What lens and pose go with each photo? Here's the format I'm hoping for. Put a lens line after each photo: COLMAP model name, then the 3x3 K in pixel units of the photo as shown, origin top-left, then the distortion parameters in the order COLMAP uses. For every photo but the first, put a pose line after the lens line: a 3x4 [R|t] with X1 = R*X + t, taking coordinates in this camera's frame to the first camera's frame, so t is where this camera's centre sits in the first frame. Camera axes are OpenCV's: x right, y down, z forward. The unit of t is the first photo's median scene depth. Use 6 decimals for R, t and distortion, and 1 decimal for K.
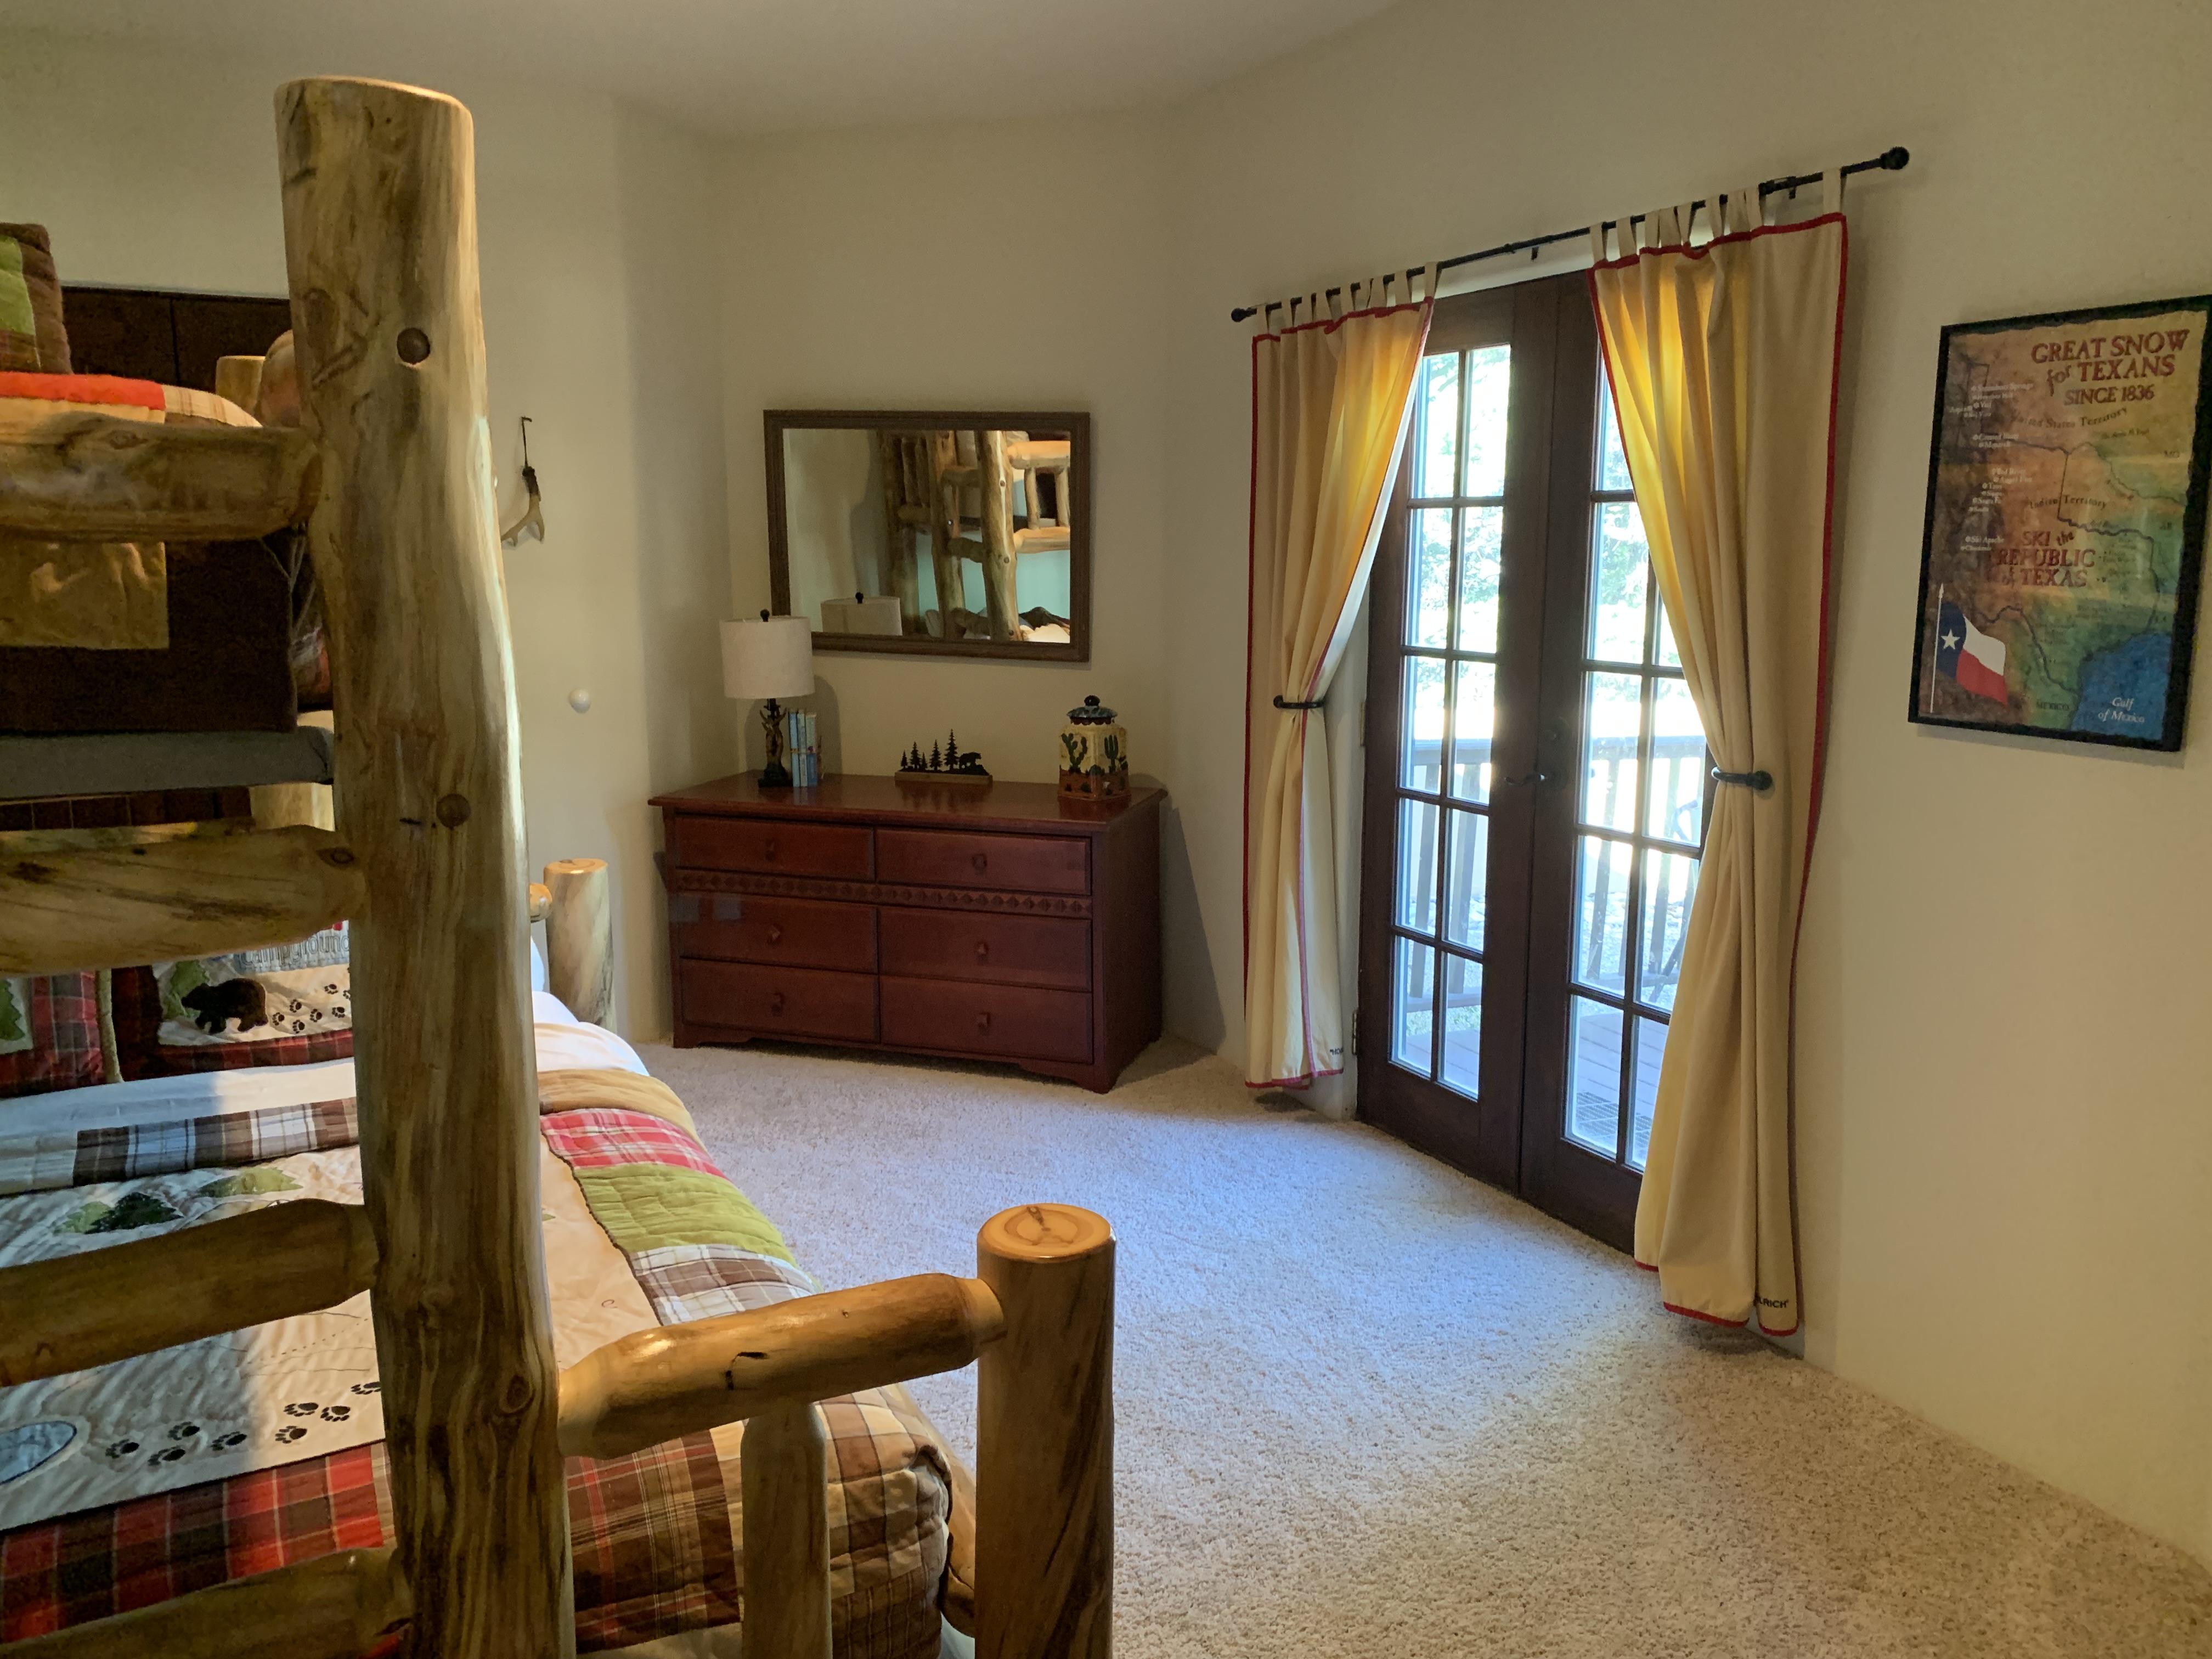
lens RADIAL K [[1698.2, 0, 1089.9], [0, 1698.2, 818.0], [0, 0, 1]] dist [0.048907, -0.059119]
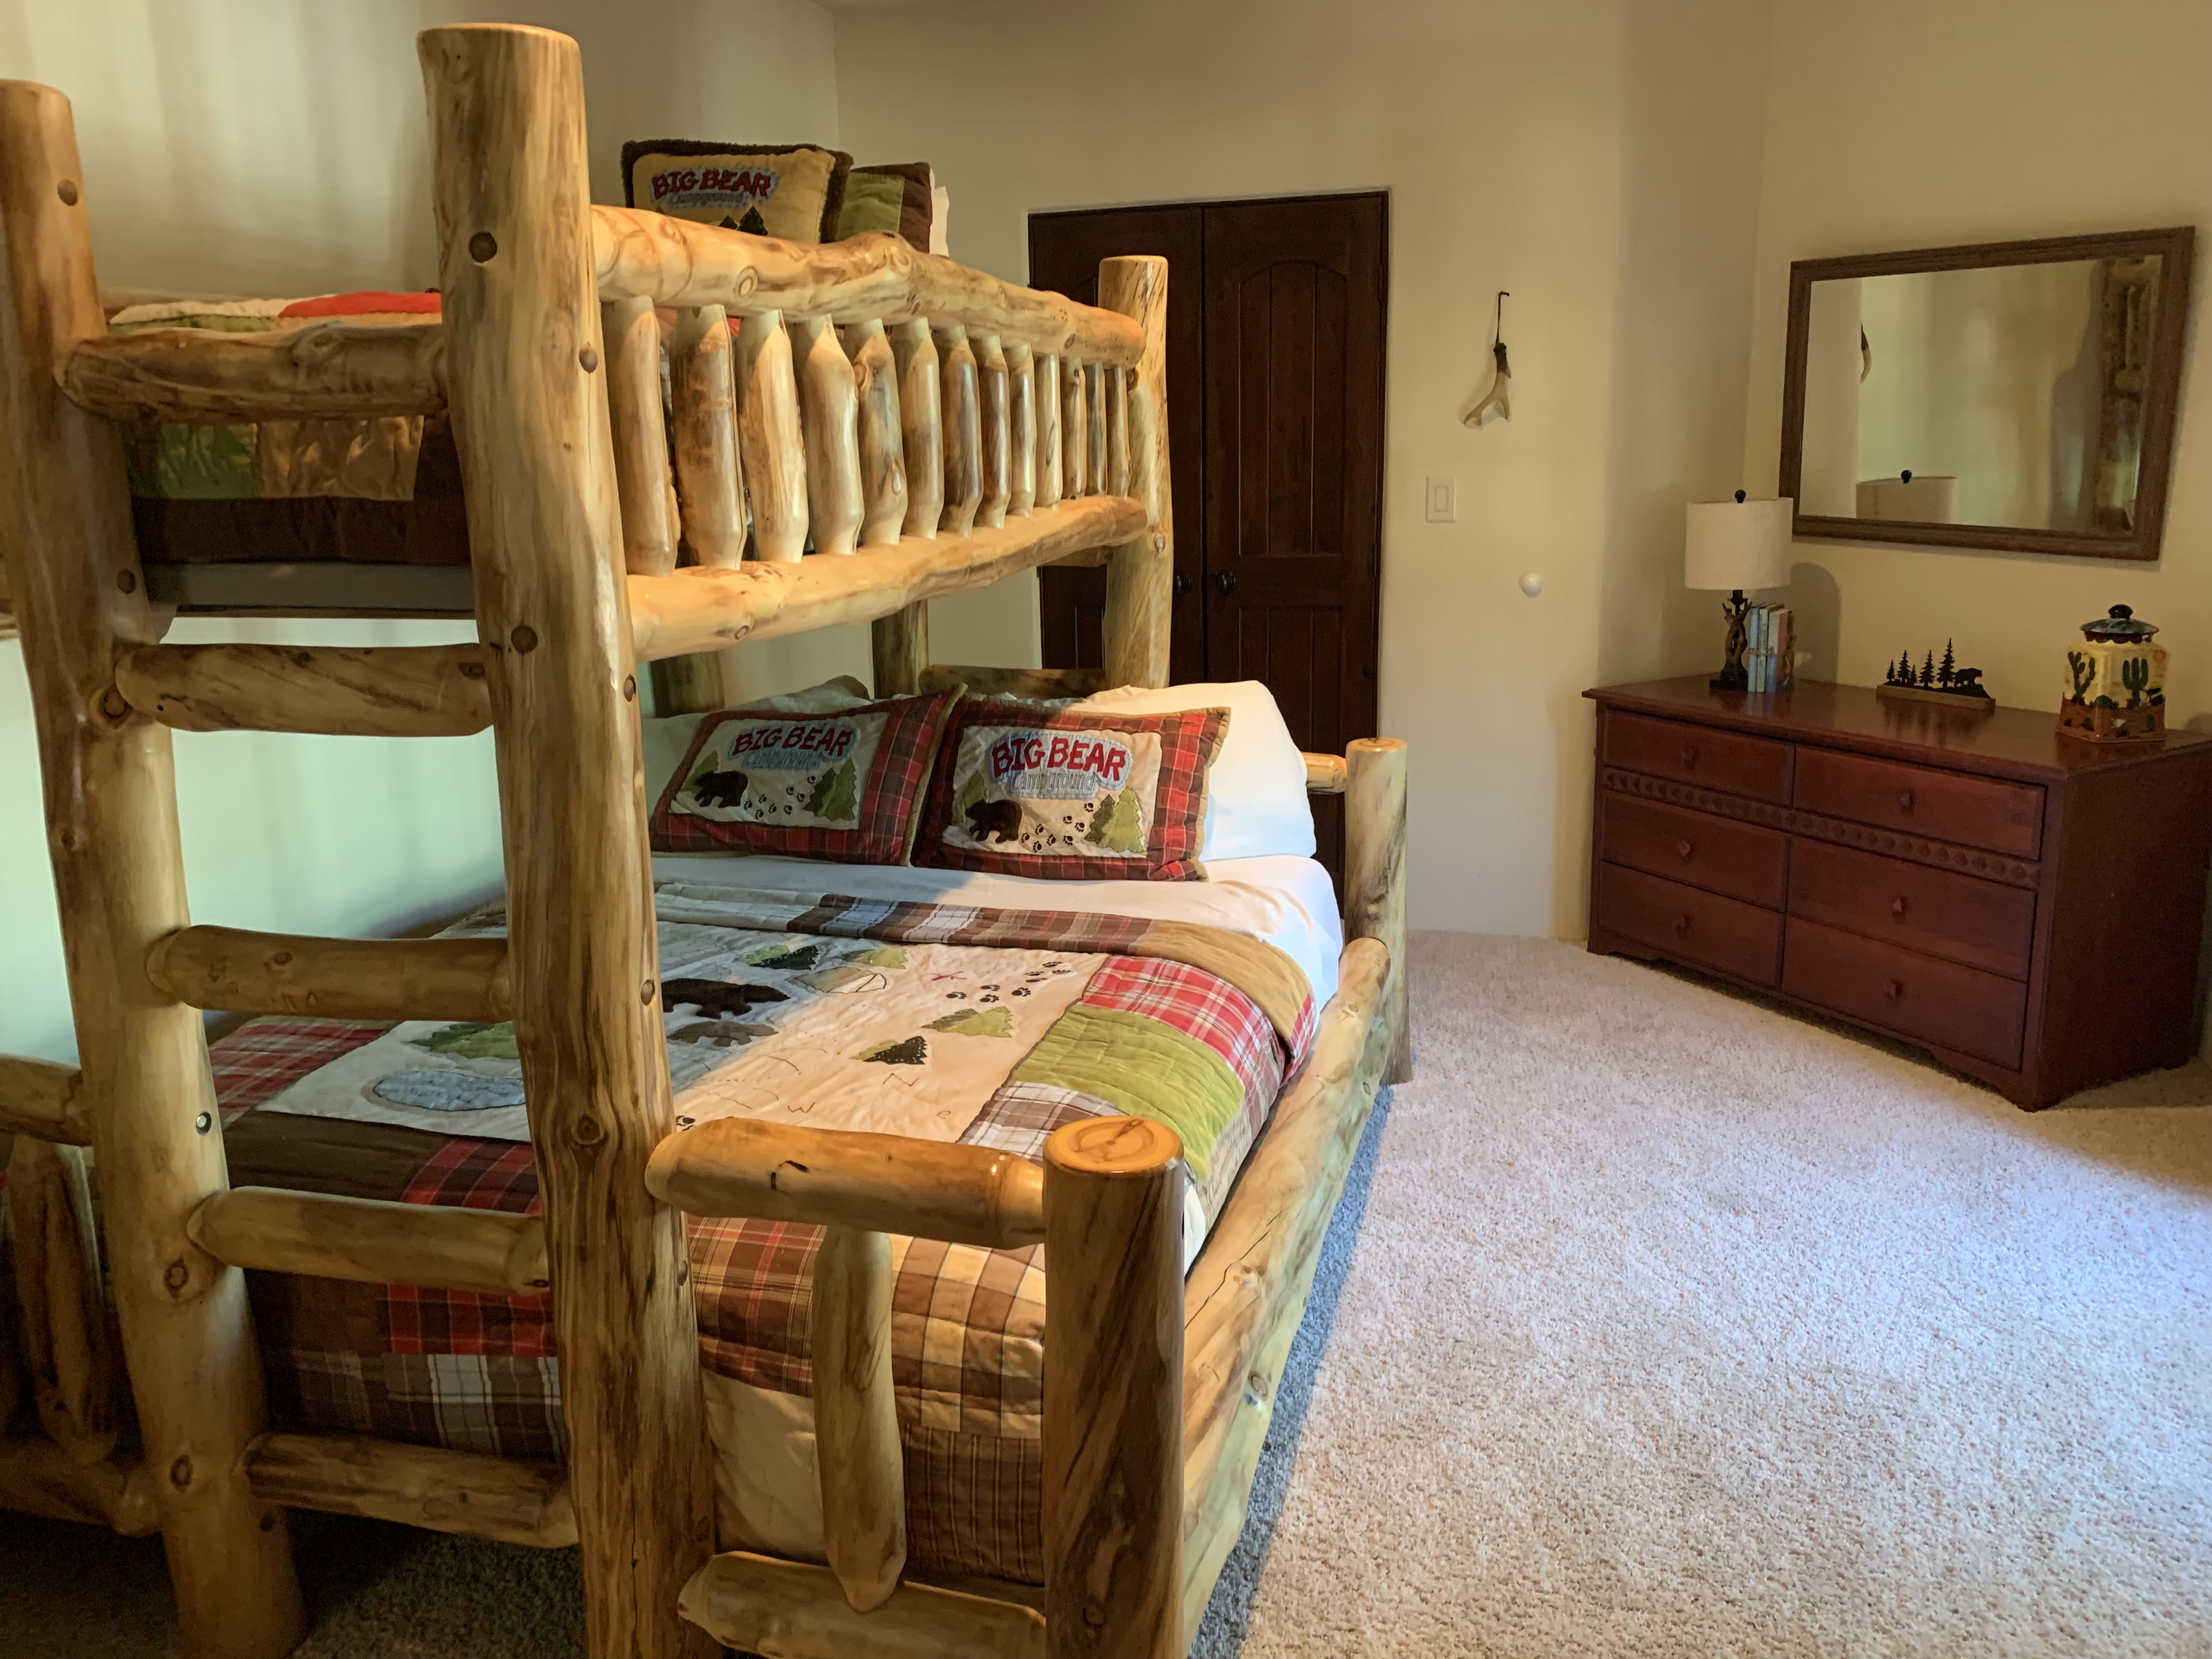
lens RADIAL K [[1698.2, 0, 1092.7], [0, 1698.2, 837.6], [0, 0, 1]] dist [0.048907, -0.059119]
pose [[0.705526, 0.147591, -0.693145, 0.346331], [-0.095308, 0.988949, 0.113565, -0.018530], [0.702246, -0.014061, 0.711796, 0.189300]]
